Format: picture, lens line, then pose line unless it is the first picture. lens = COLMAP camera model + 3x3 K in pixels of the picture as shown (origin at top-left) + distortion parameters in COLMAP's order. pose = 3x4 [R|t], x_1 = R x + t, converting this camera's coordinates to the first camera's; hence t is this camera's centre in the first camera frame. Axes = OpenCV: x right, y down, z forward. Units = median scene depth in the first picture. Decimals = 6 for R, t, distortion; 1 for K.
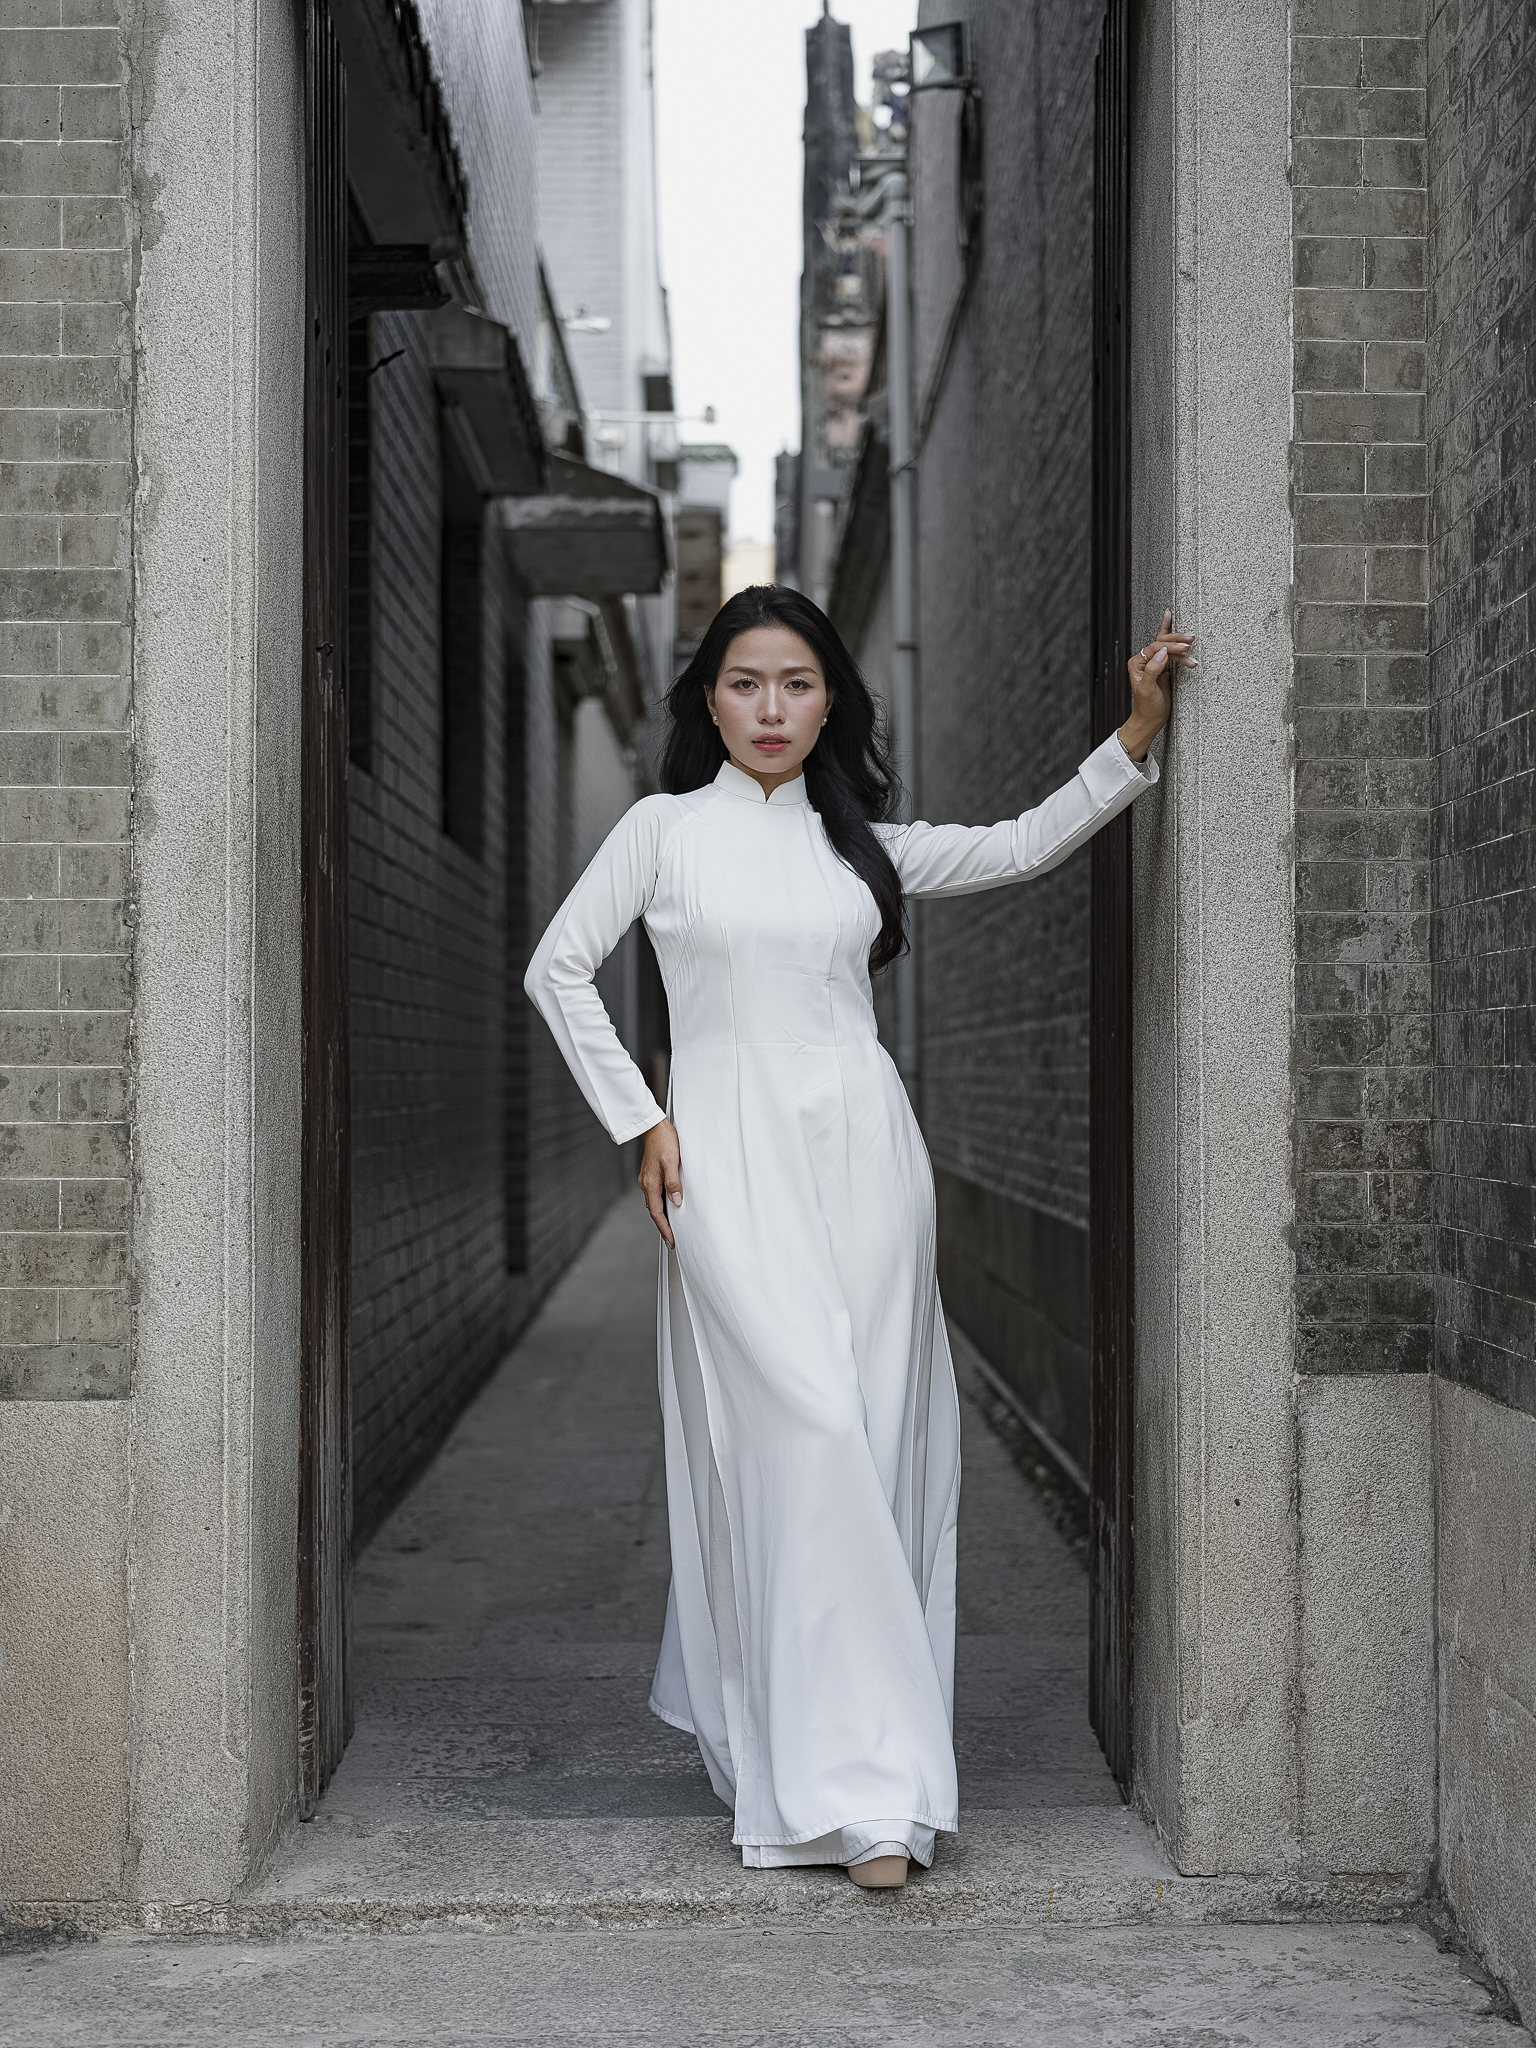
lens RADIAL K [[2591.0, 0, 768.0], [0, 2591.0, 1024.0], [0, 0, 1]] dist [0.007942, -0.012222]
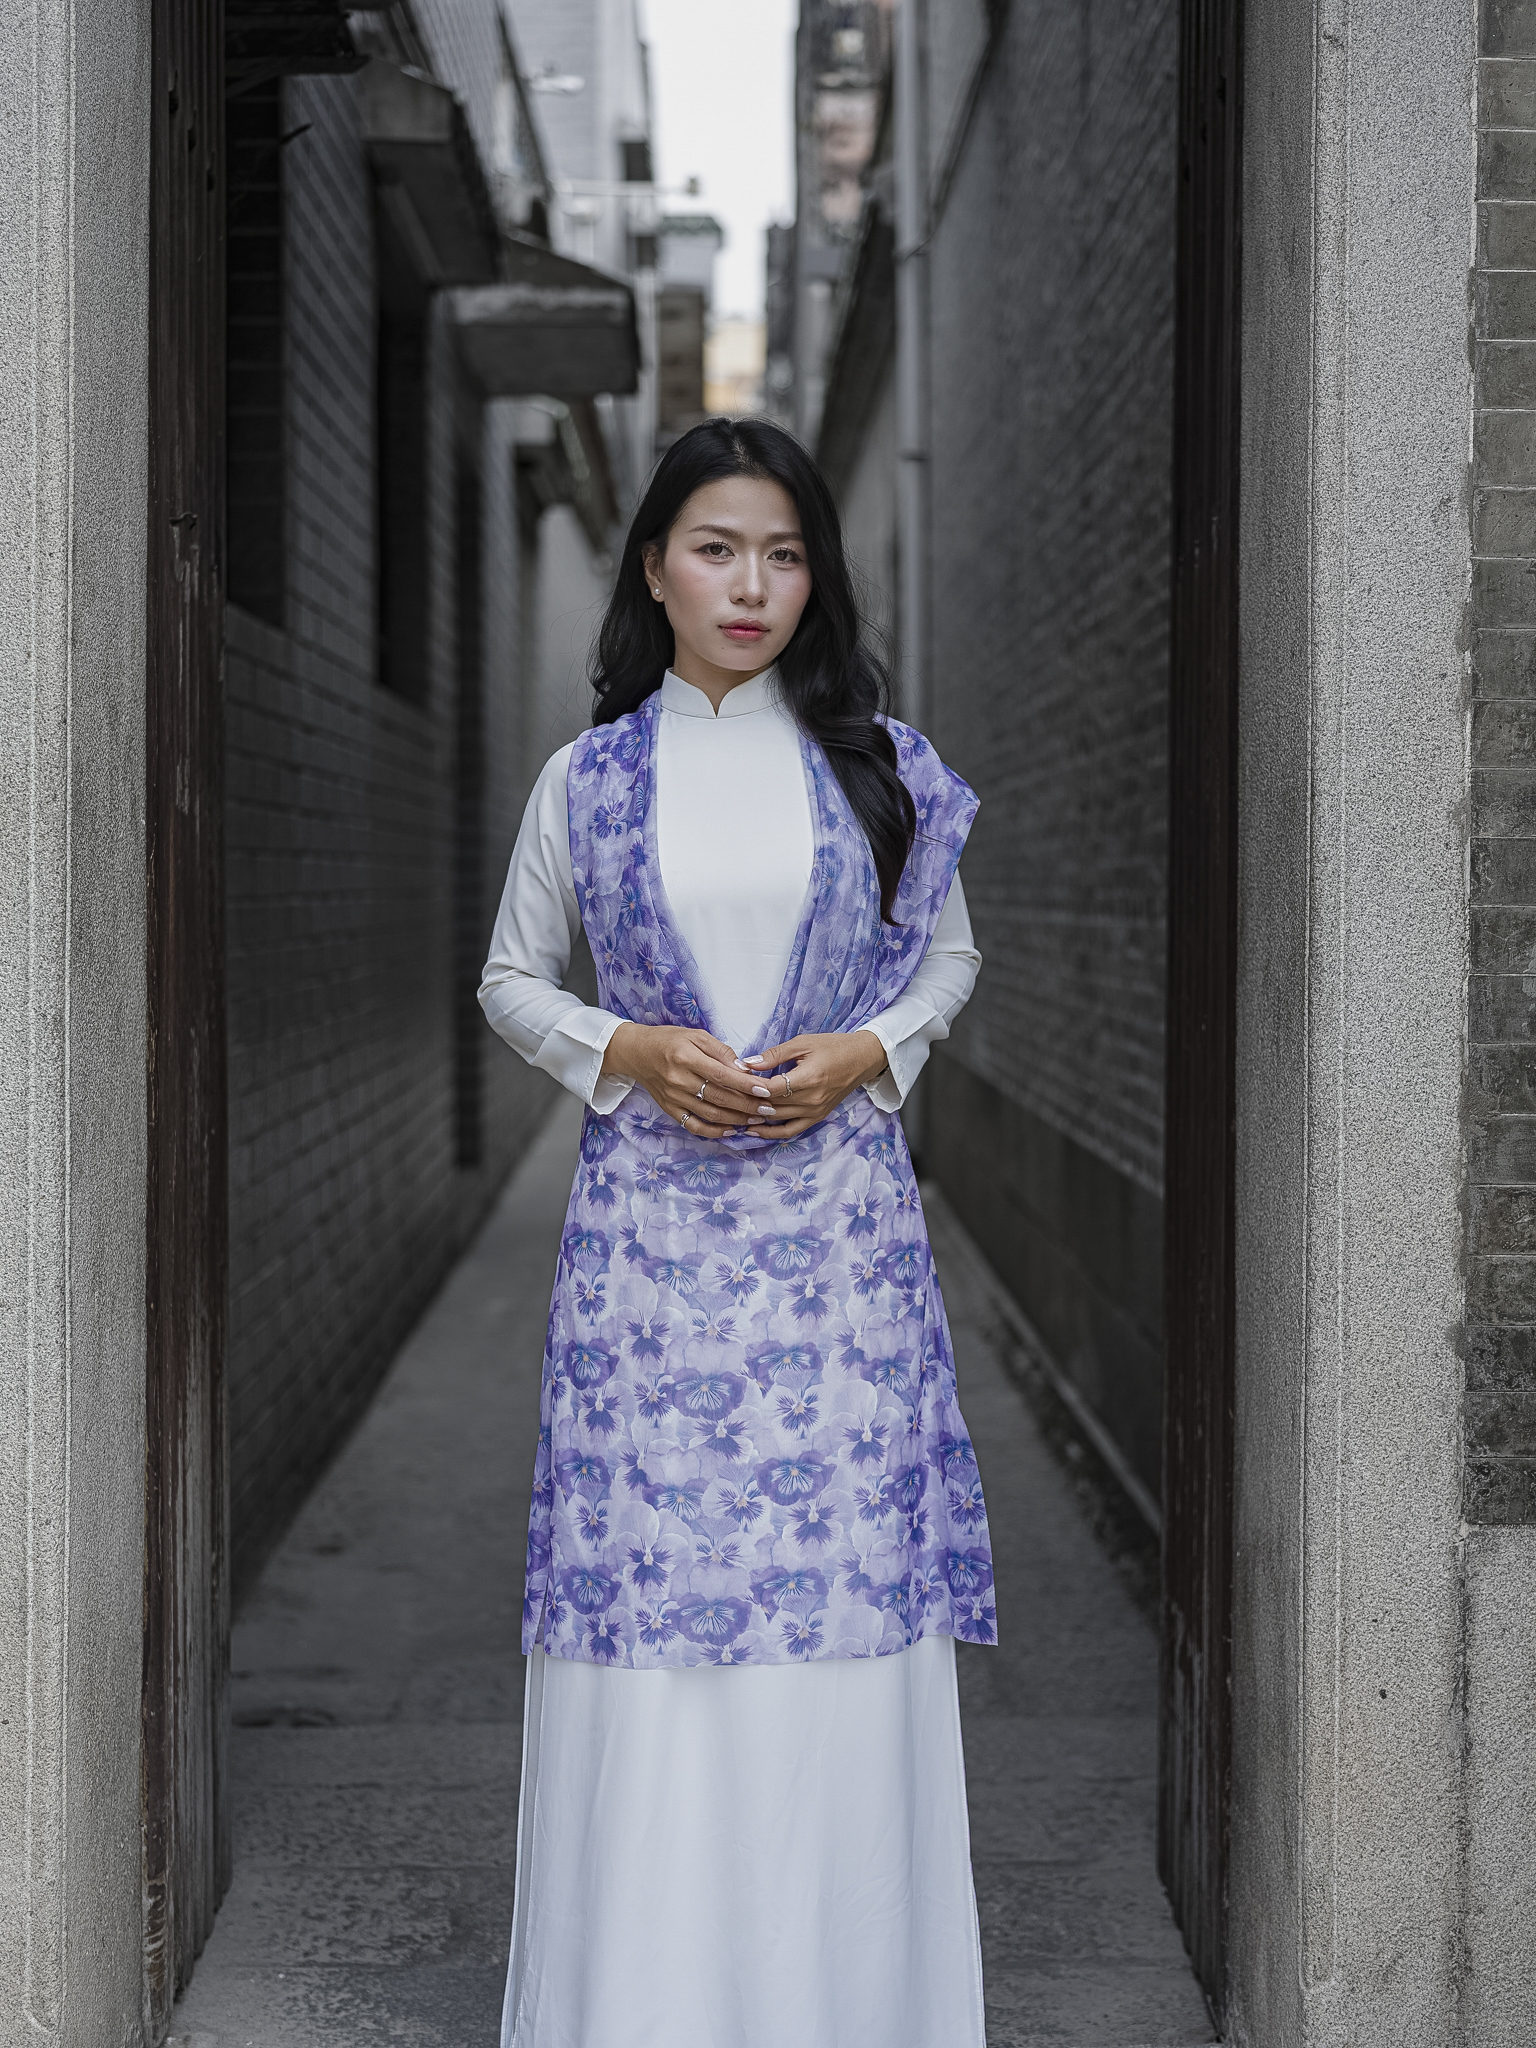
lens RADIAL K [[2799.7, 0, 755.5], [0, 2799.7, 919.2], [0, 0, 1]] dist [0.007012, 0.016782]
pose [[0.999985, 0.005445, 0.000760, -0.001620], [-0.005463, 0.999635, 0.026476, -0.051290], [-0.000616, -0.026480, 0.999649, 0.170552]]
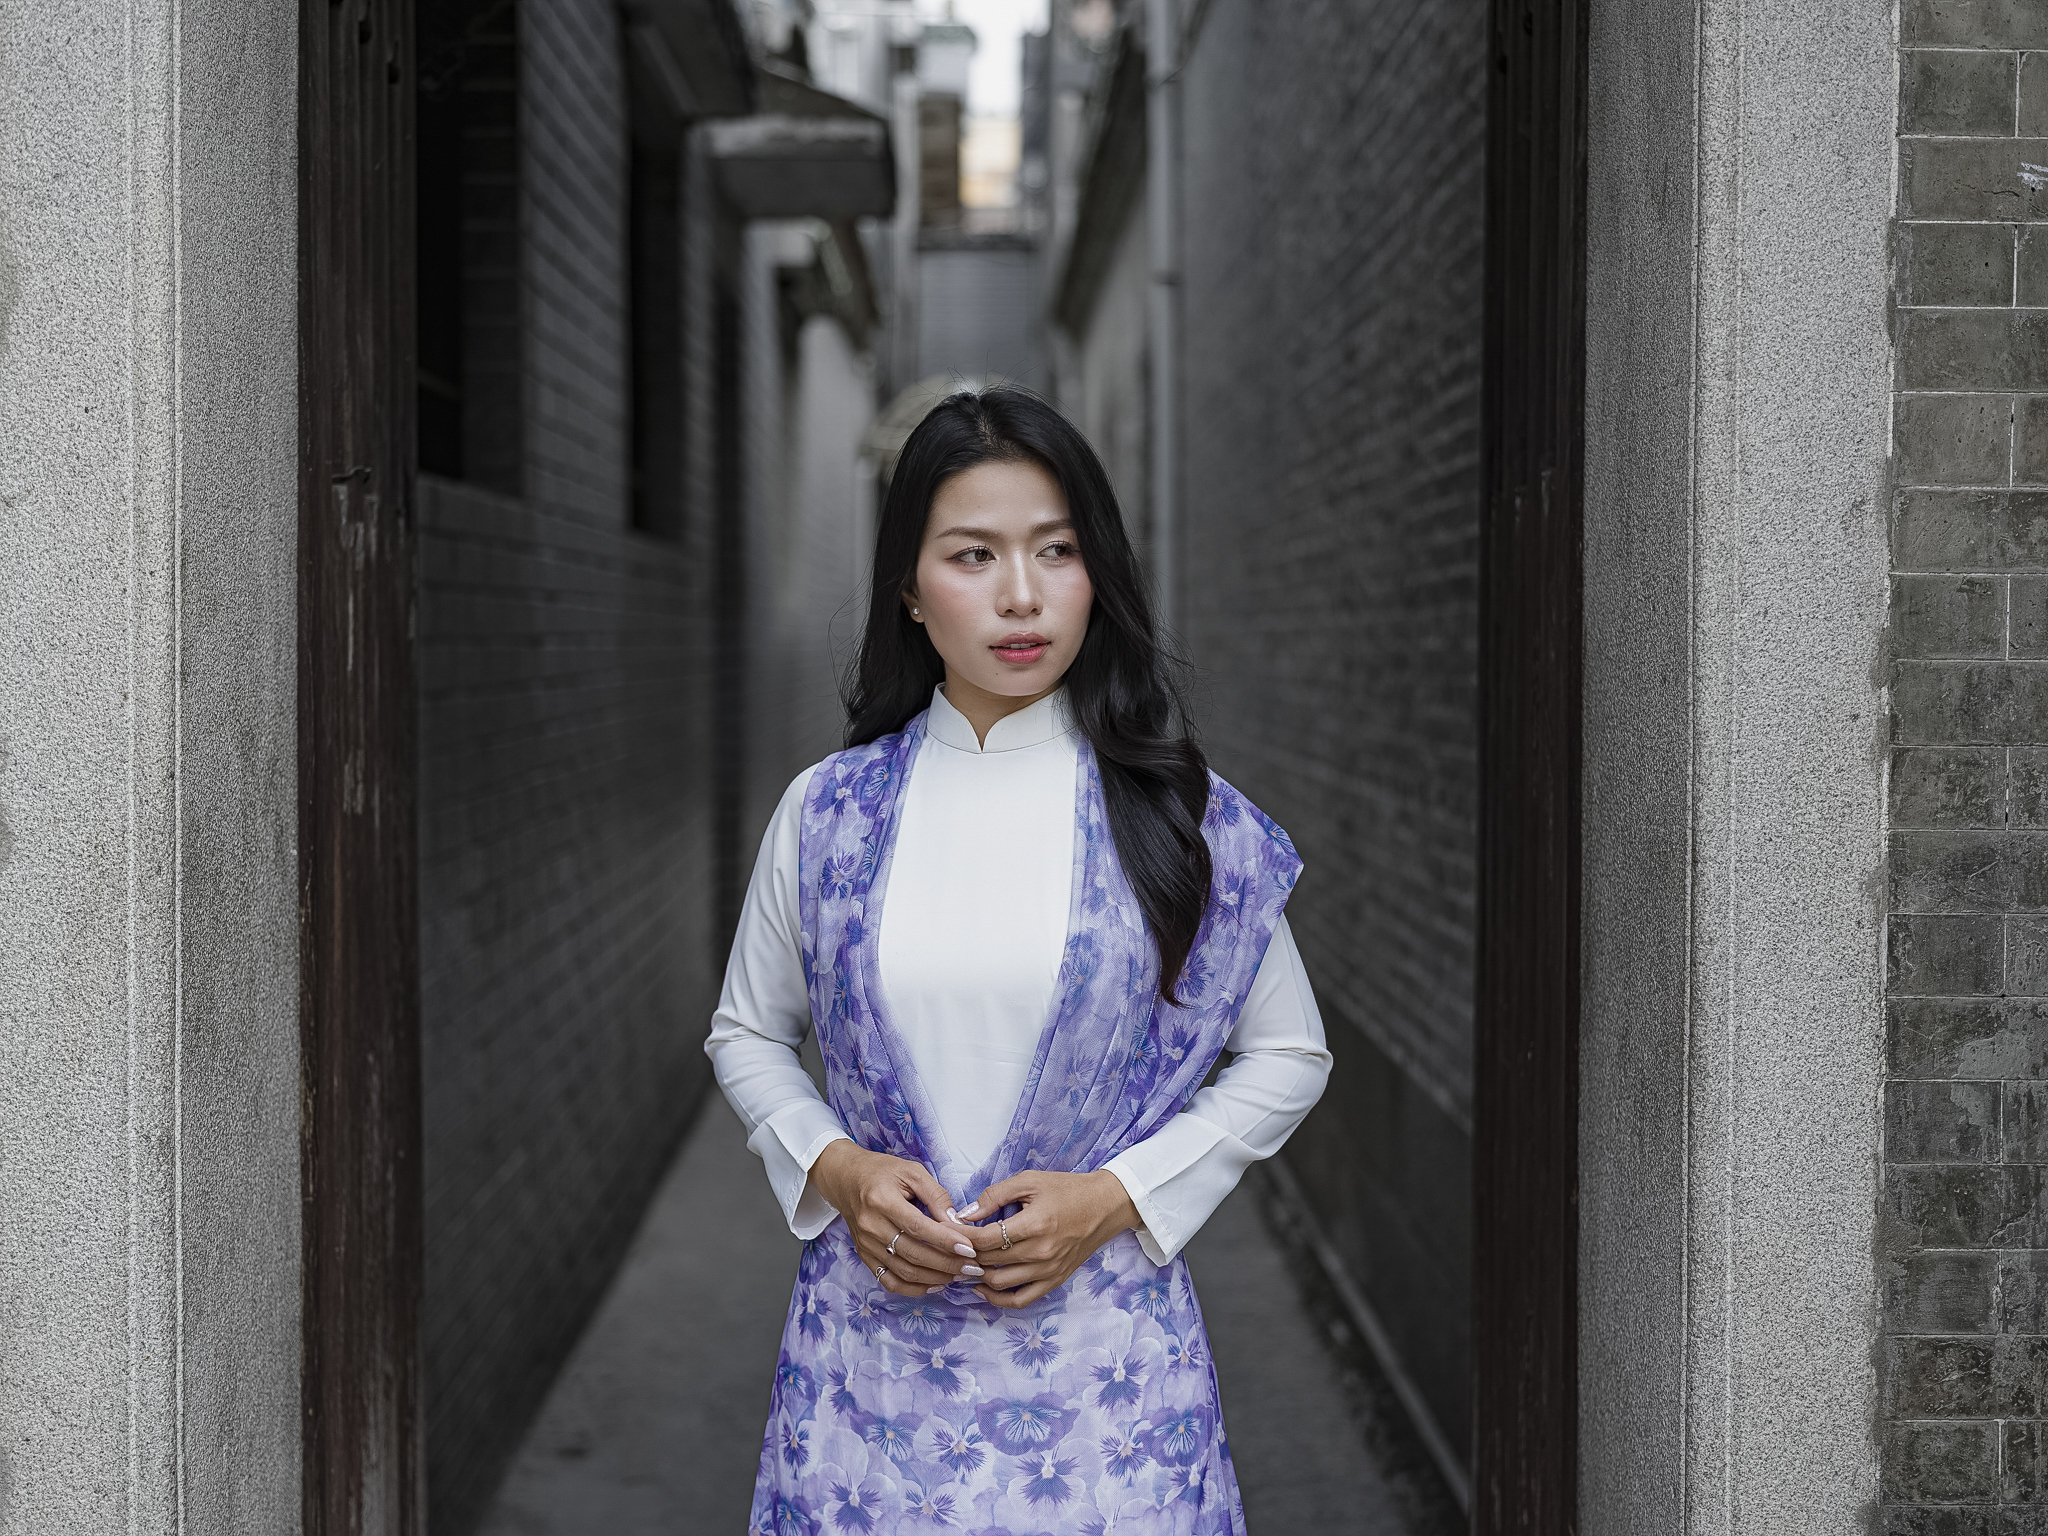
lens RADIAL K [[2618.6, 0, 1022.7], [0, 2618.6, 721.2], [0, 0, 1]] dist [-0.000979, 0.068474]
pose [[0.999980, 0.003160, 0.005387, -0.002895], [-0.003379, 0.999145, 0.041199, -0.114430], [-0.005252, -0.041217, 0.999136, 0.334549]]
